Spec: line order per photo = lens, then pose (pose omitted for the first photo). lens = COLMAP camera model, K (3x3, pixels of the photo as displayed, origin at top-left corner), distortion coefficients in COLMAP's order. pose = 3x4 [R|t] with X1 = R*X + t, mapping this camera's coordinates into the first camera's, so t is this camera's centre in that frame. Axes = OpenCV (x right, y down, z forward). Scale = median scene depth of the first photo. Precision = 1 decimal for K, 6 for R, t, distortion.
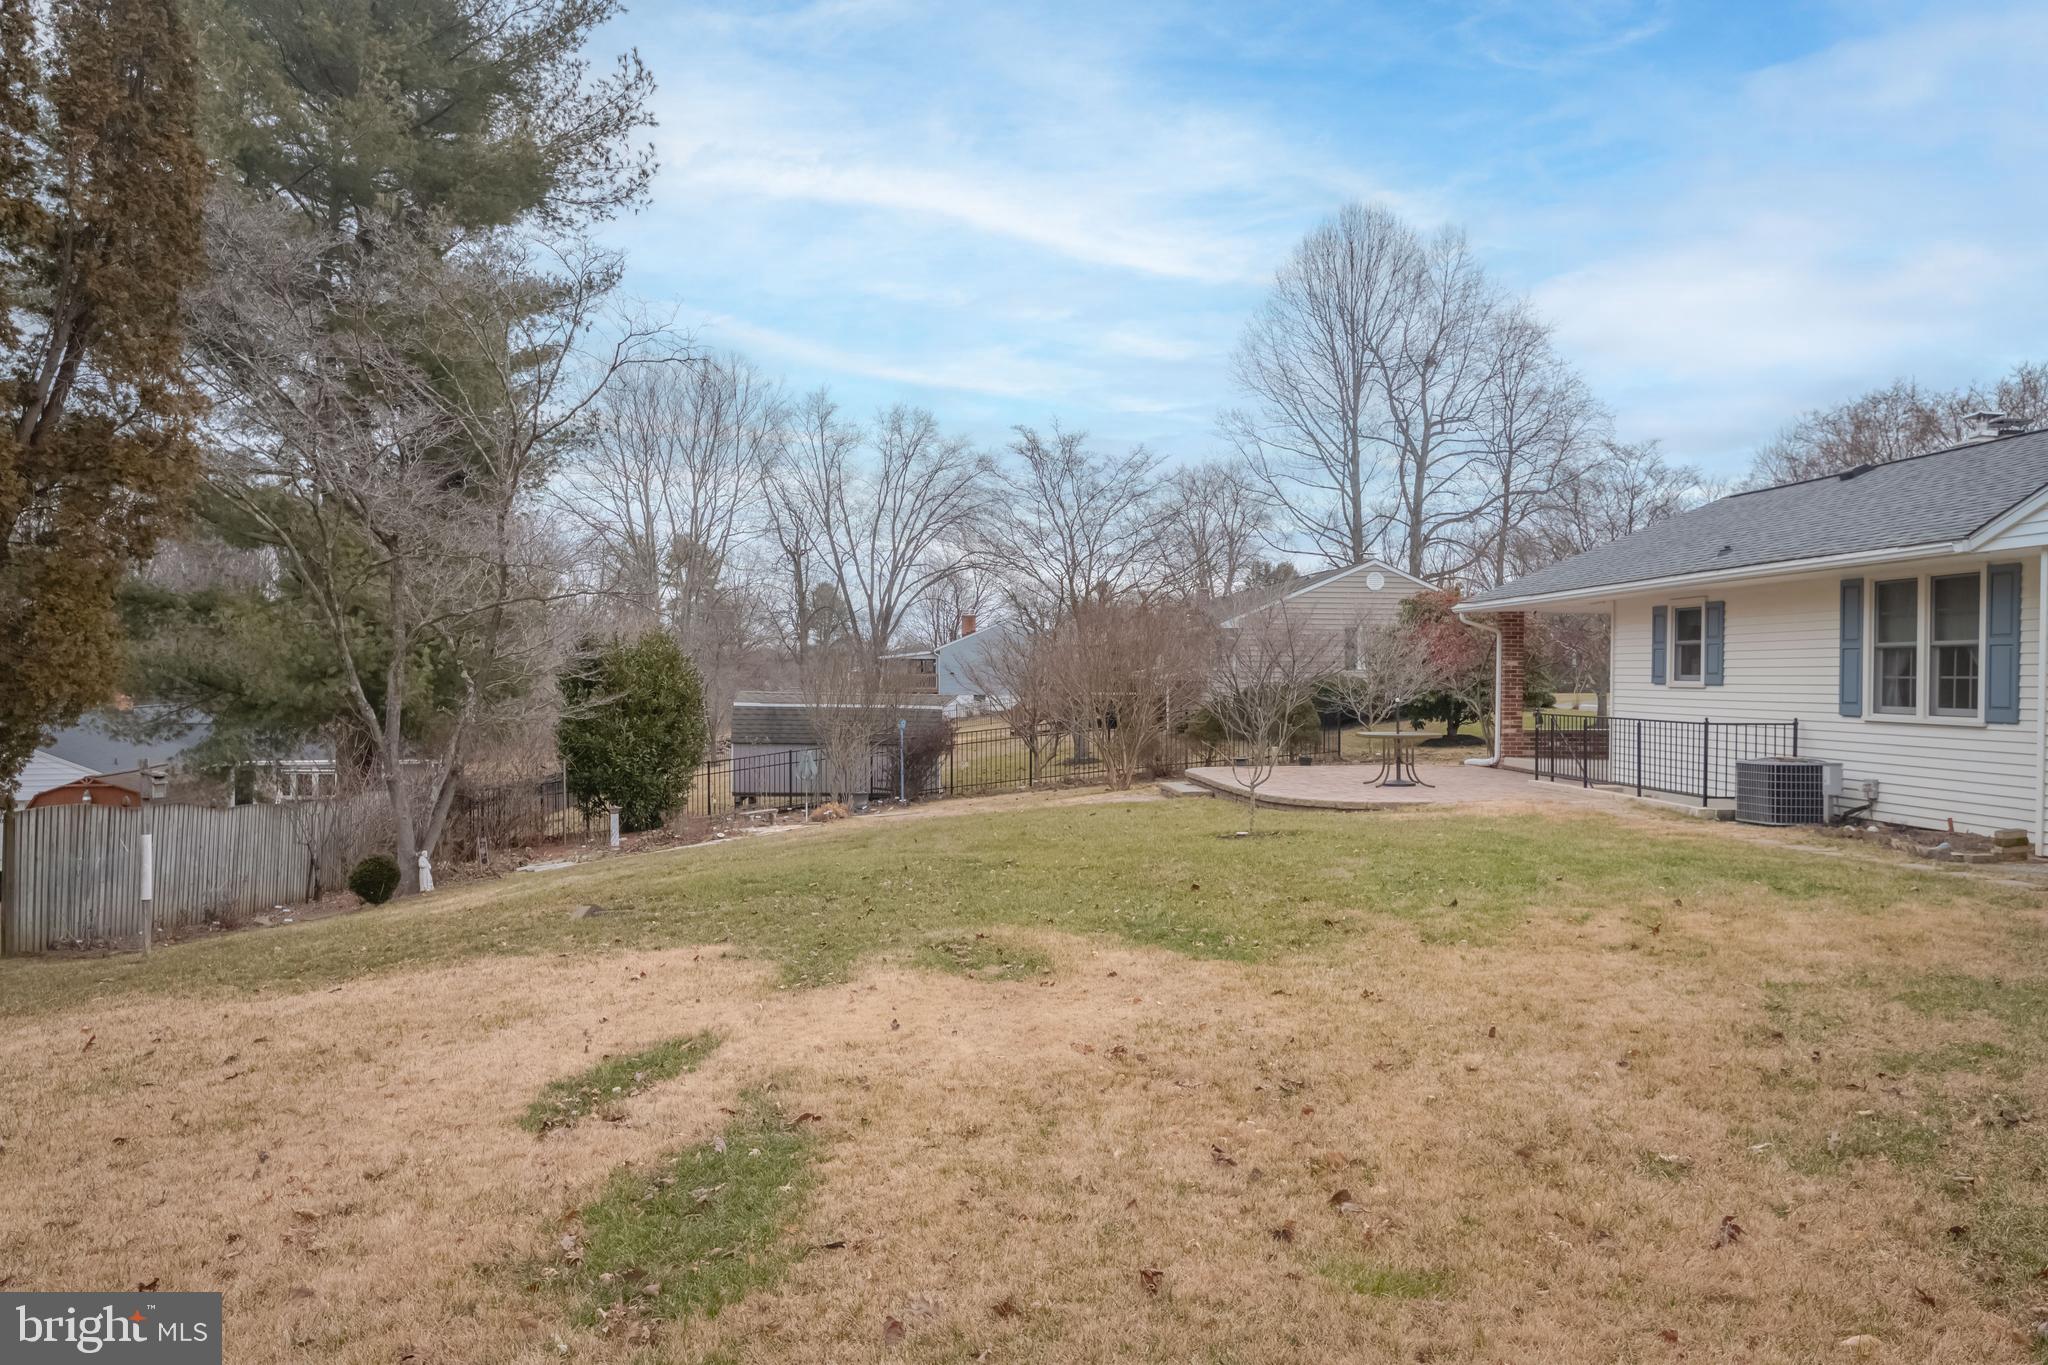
lens RADIAL K [[1359.7, 0, 1037.3], [0, 1359.7, 678.7], [0, 0, 1]] dist [0.024648, -0.004823]
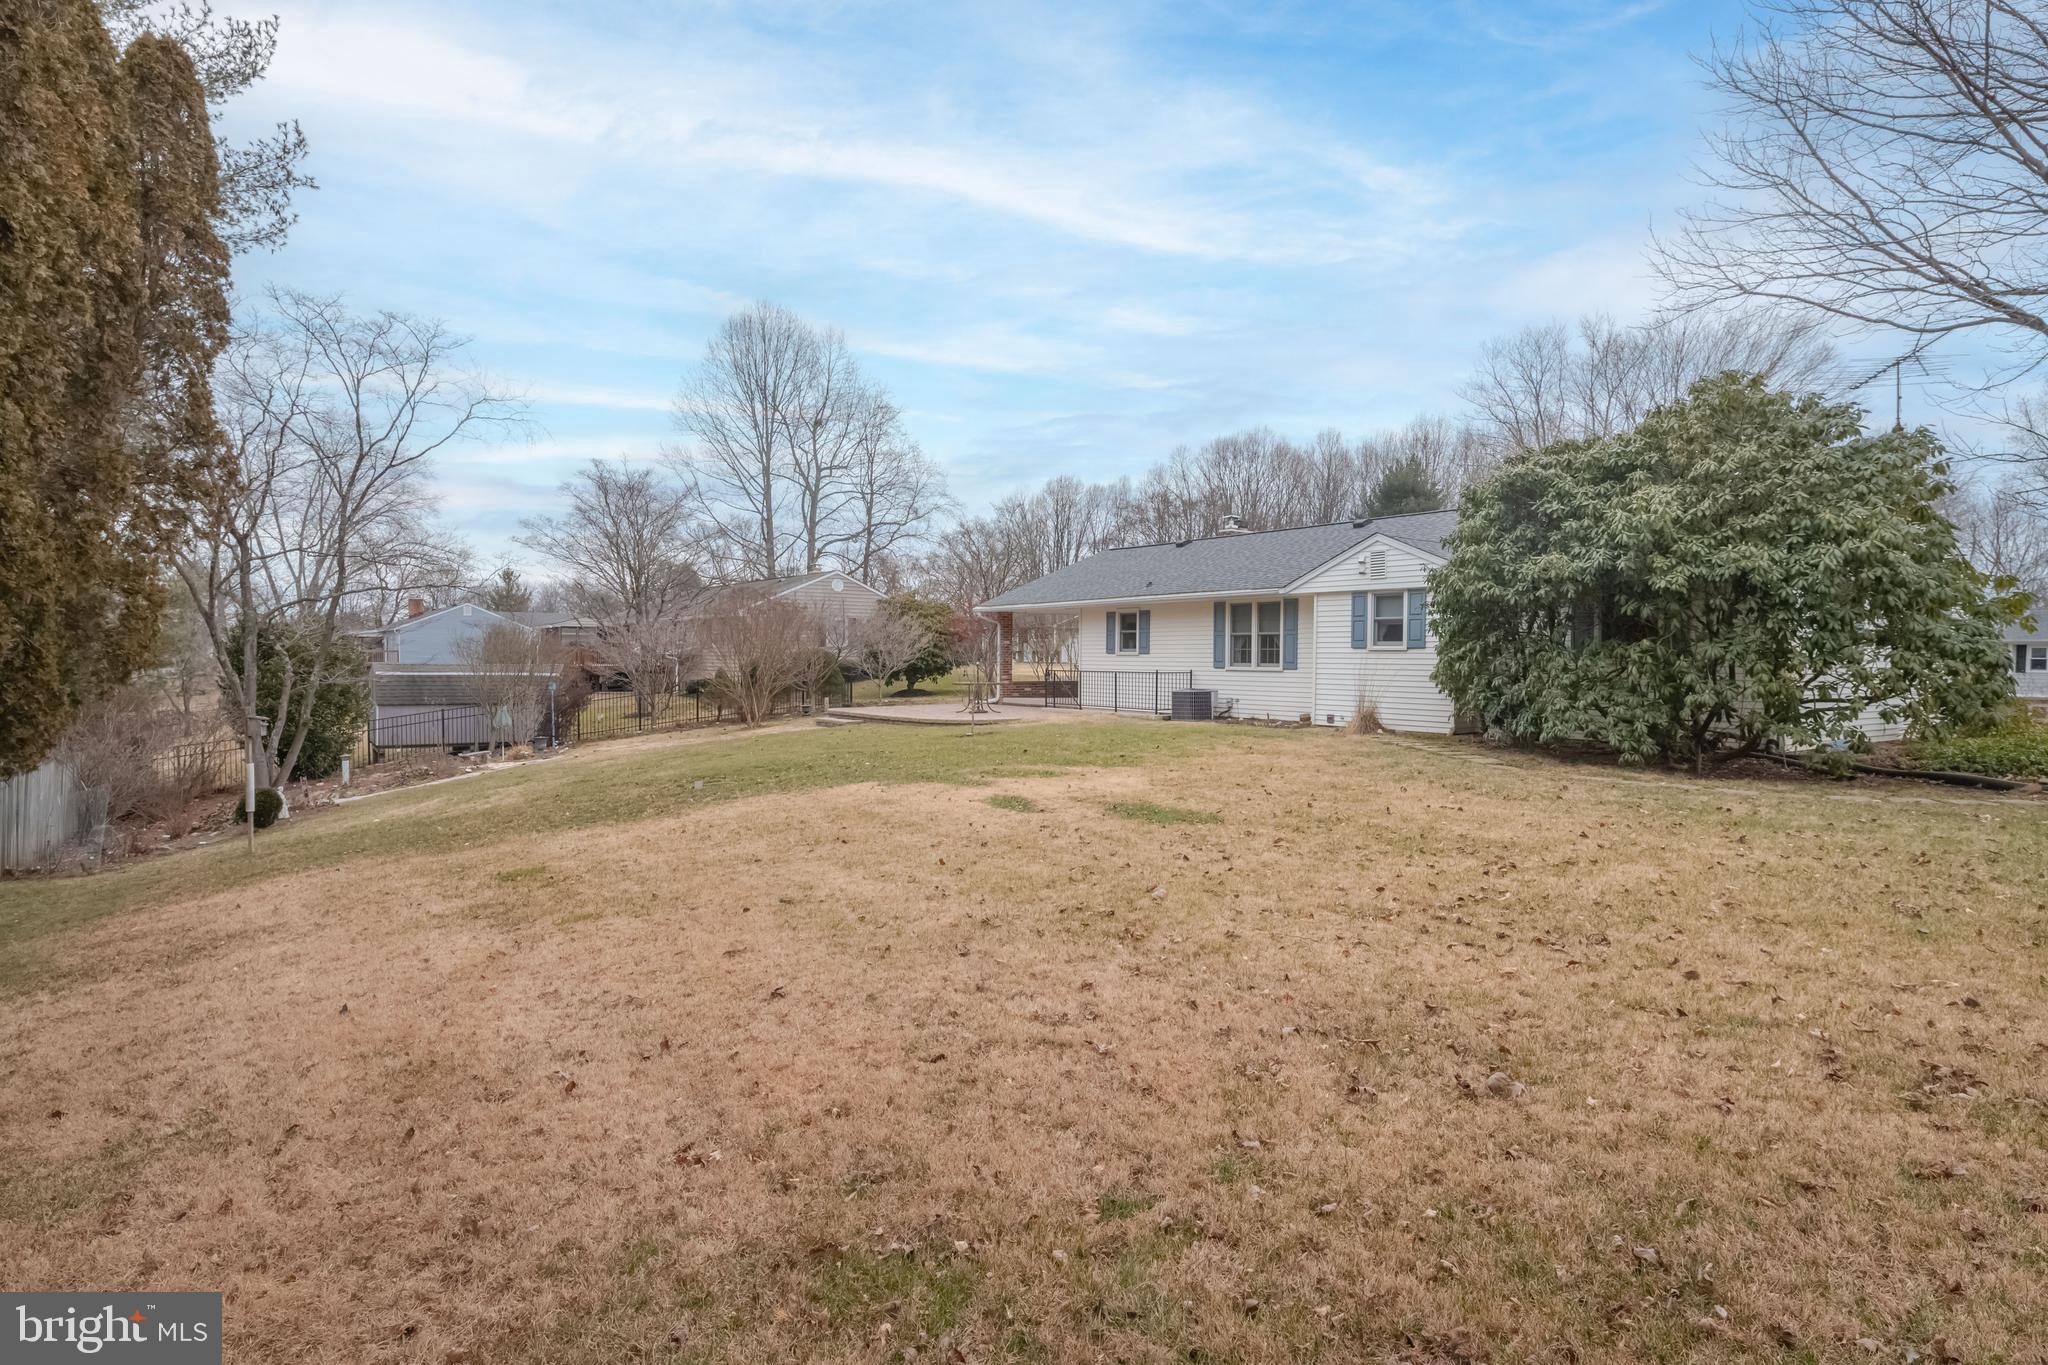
lens RADIAL K [[1066.0, 0, 1012.7], [0, 1066.0, 674.7], [0, 0, 1]] dist [-0.004489, -0.000499]
pose [[0.872142, -0.009844, 0.489154, -0.349774], [0.000794, 0.999825, 0.018704, 0.005139], [-0.489253, -0.015924, 0.871997, -0.191197]]
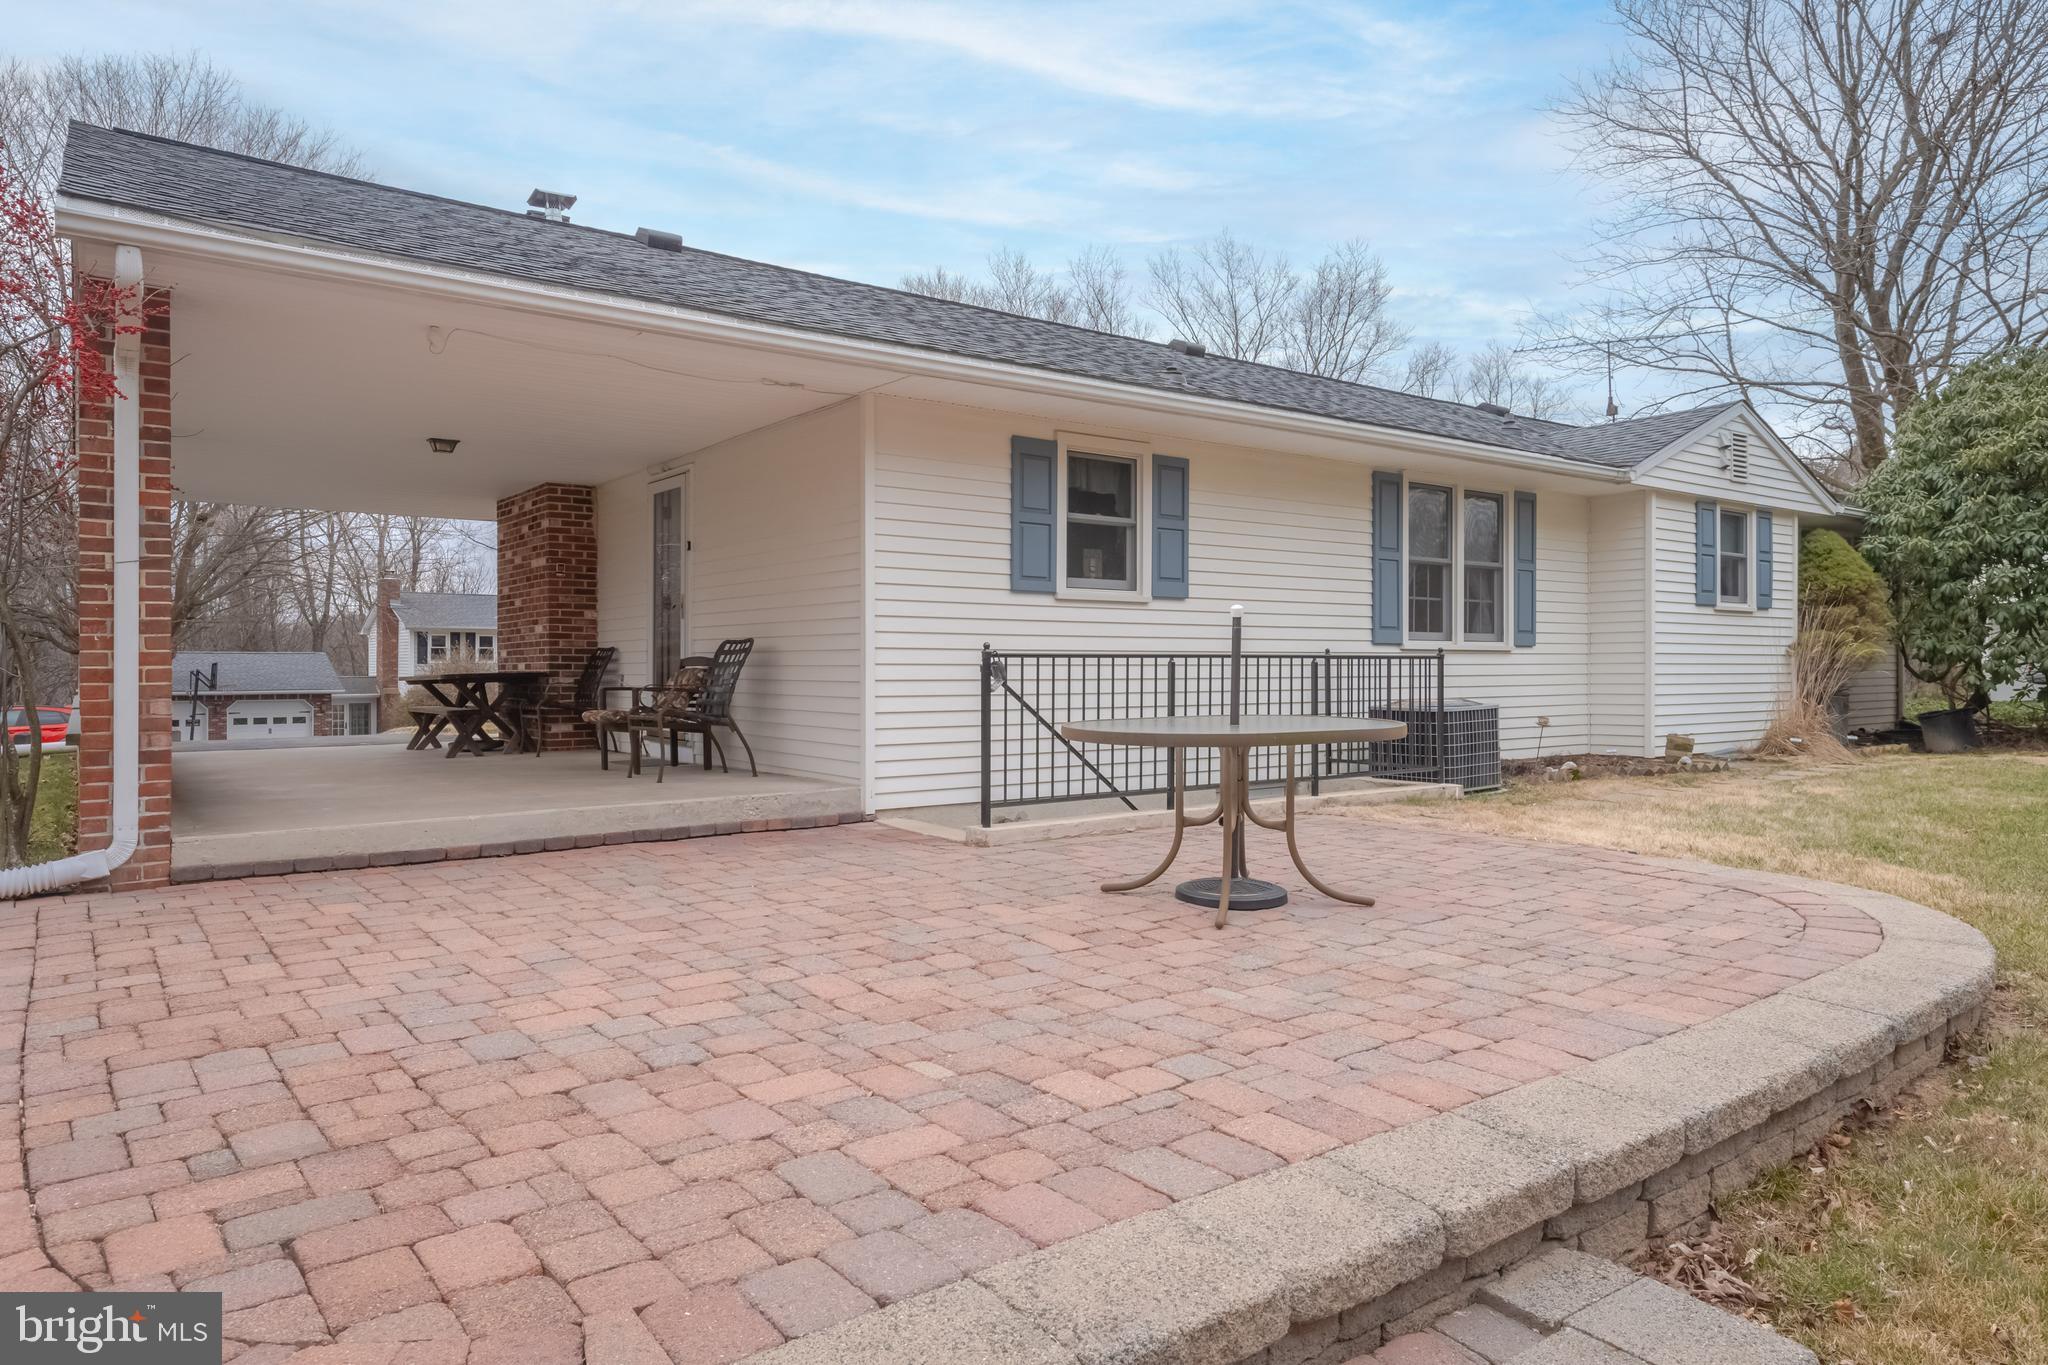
lens RADIAL K [[1236.4, 0, 967.9], [0, 1236.4, 658.7], [0, 0, 1]] dist [0.011865, -0.000553]
pose [[-0.494286, -0.000897, 0.869299, 0.064226], [-0.000804, 1.000000, 0.000574, 0.026269], [-0.869299, -0.000415, -0.494286, 1.164946]]
